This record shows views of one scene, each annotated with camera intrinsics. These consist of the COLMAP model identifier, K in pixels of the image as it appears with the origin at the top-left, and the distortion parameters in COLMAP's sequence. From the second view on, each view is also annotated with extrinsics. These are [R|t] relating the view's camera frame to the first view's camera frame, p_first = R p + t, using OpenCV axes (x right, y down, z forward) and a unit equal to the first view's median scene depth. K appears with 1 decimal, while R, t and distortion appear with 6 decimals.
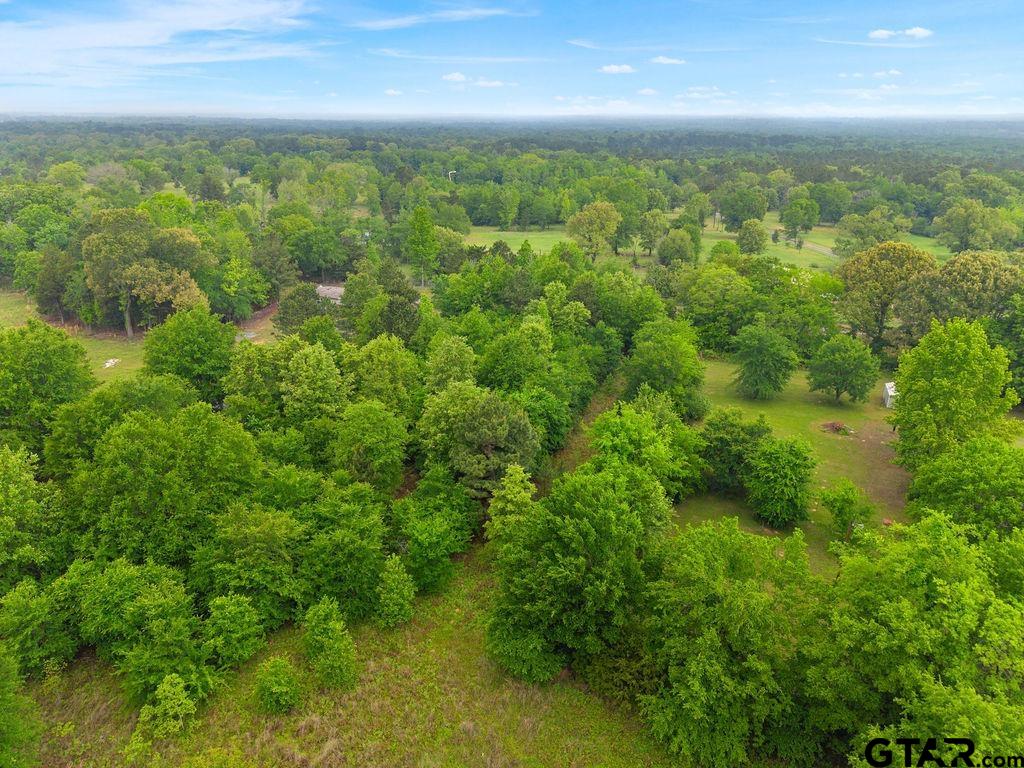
lens RADIAL K [[689.9, 0, 512.0], [0, 689.9, 384.0], [0, 0, 1]] dist [0.030291, -0.032904]
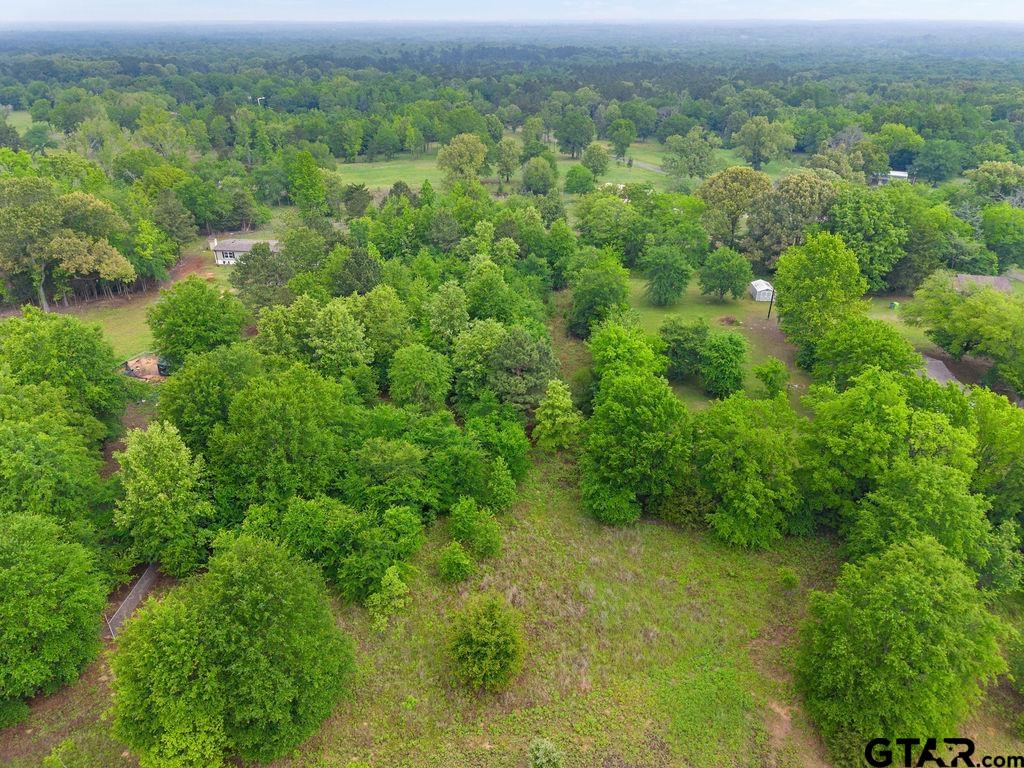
lens RADIAL K [[684.3, 0, 510.2], [0, 684.3, 384.3], [0, 0, 1]] dist [0.017598, -0.021354]
pose [[0.956157, -0.140886, 0.256739, -0.257407], [0.110048, 0.985279, 0.130827, -0.031268], [-0.271391, -0.096837, 0.957585, -0.125158]]
